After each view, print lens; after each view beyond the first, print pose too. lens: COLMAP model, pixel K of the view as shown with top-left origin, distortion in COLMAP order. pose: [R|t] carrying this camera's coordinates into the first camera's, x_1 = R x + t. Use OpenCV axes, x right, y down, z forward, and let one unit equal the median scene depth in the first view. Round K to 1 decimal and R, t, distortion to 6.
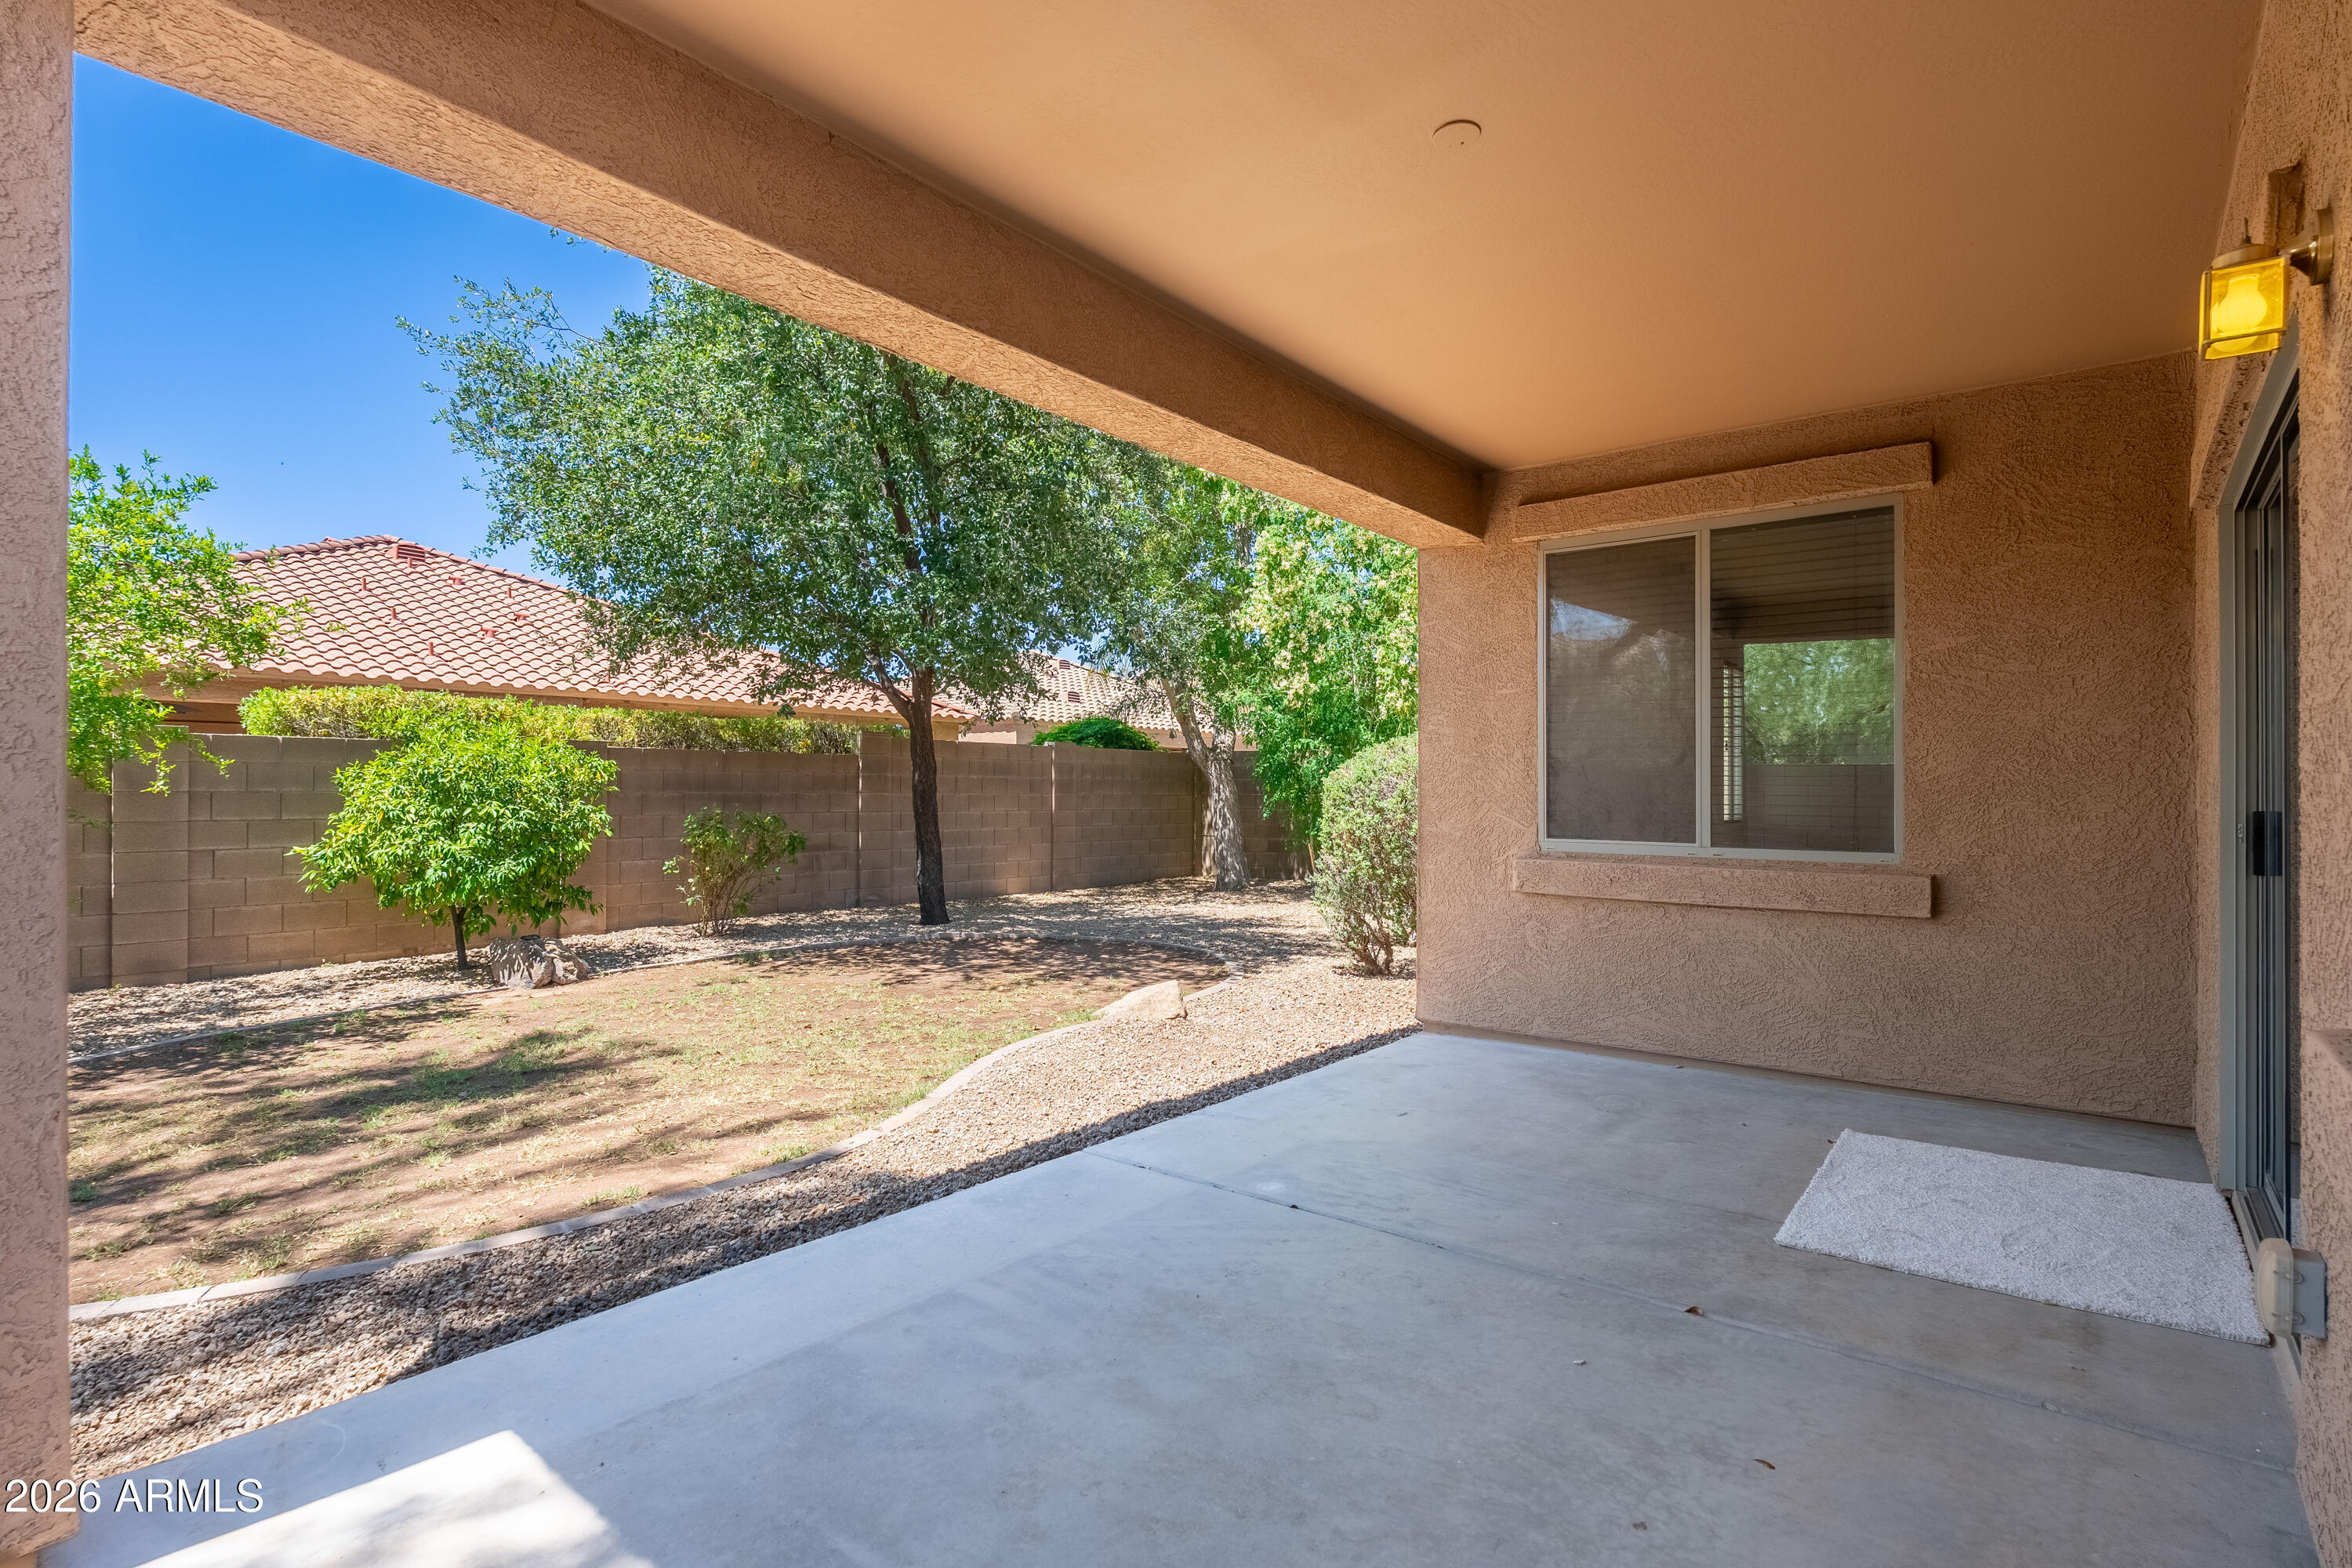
lens RADIAL K [[1145.6, 0, 1176.0], [0, 1145.6, 784.0], [0, 0, 1]] dist [-0.003923, -0.000488]
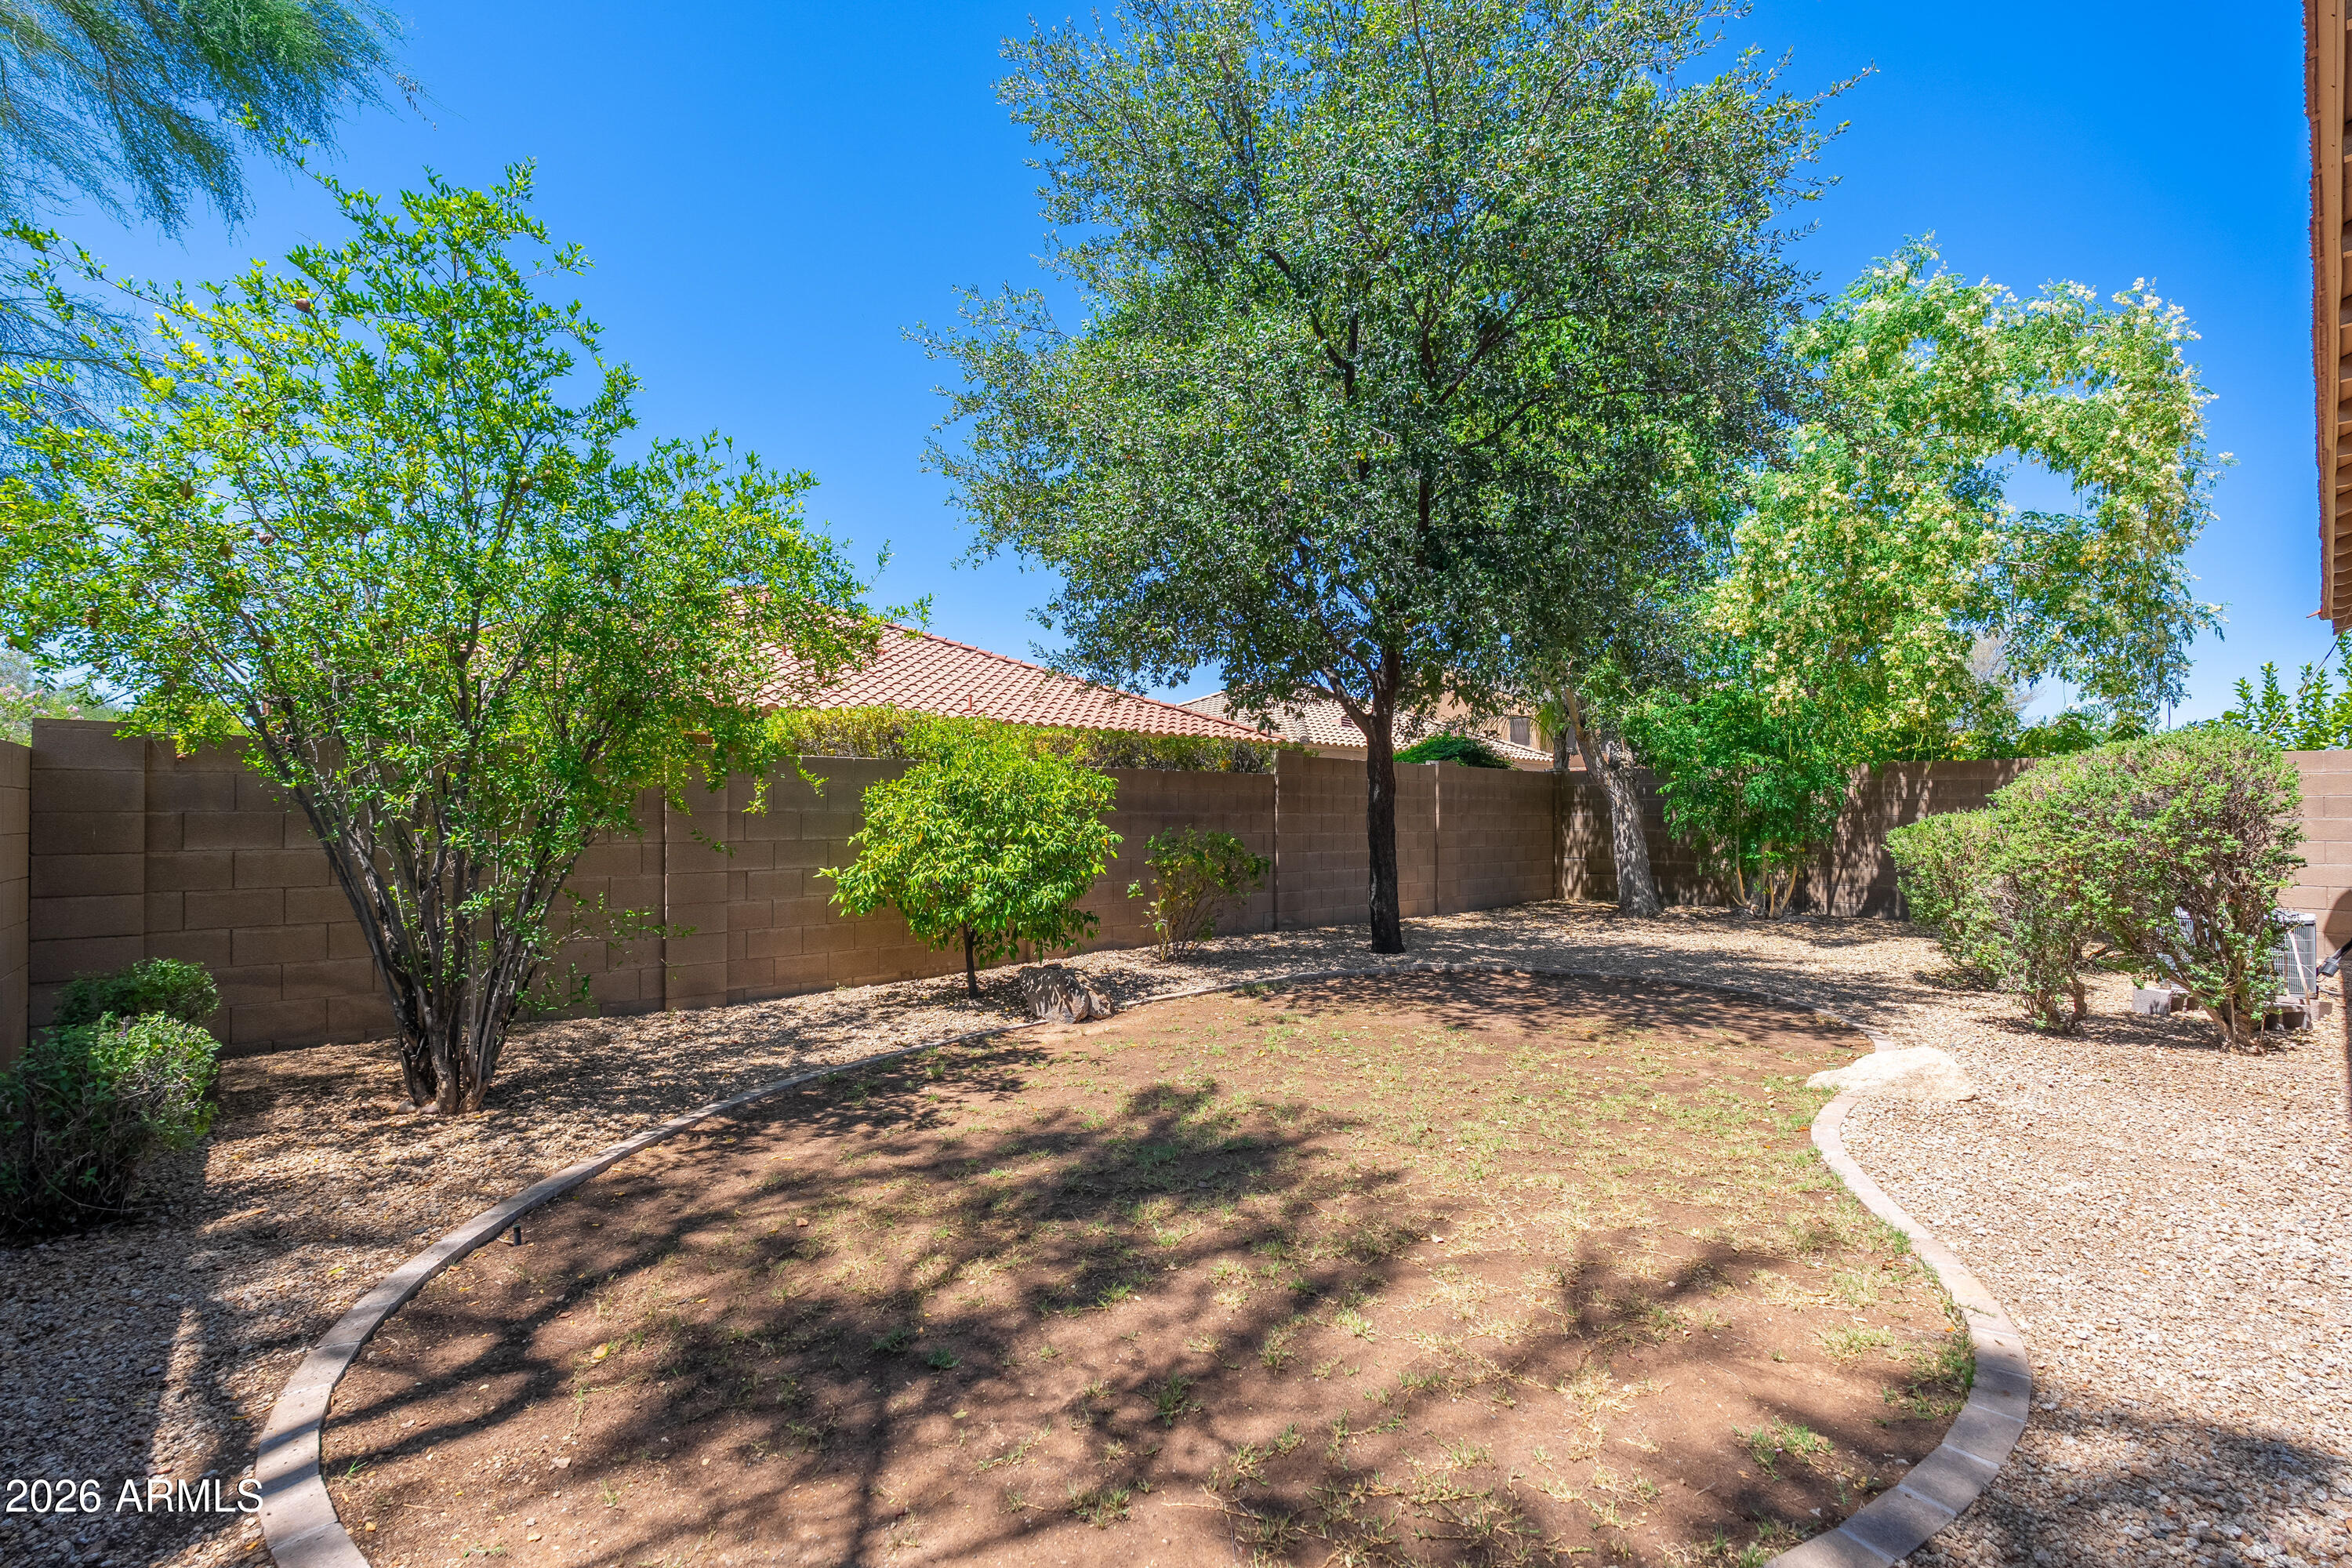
lens RADIAL K [[1059.1, 0, 1173.9], [0, 1059.1, 799.4], [0, 0, 1]] dist [0.002141, 0.000060]
pose [[0.985100, -0.004083, -0.171933, -0.321793], [0.003131, 0.999978, -0.005806, 0.002177], [0.171953, 0.005182, 0.985091, 0.160599]]
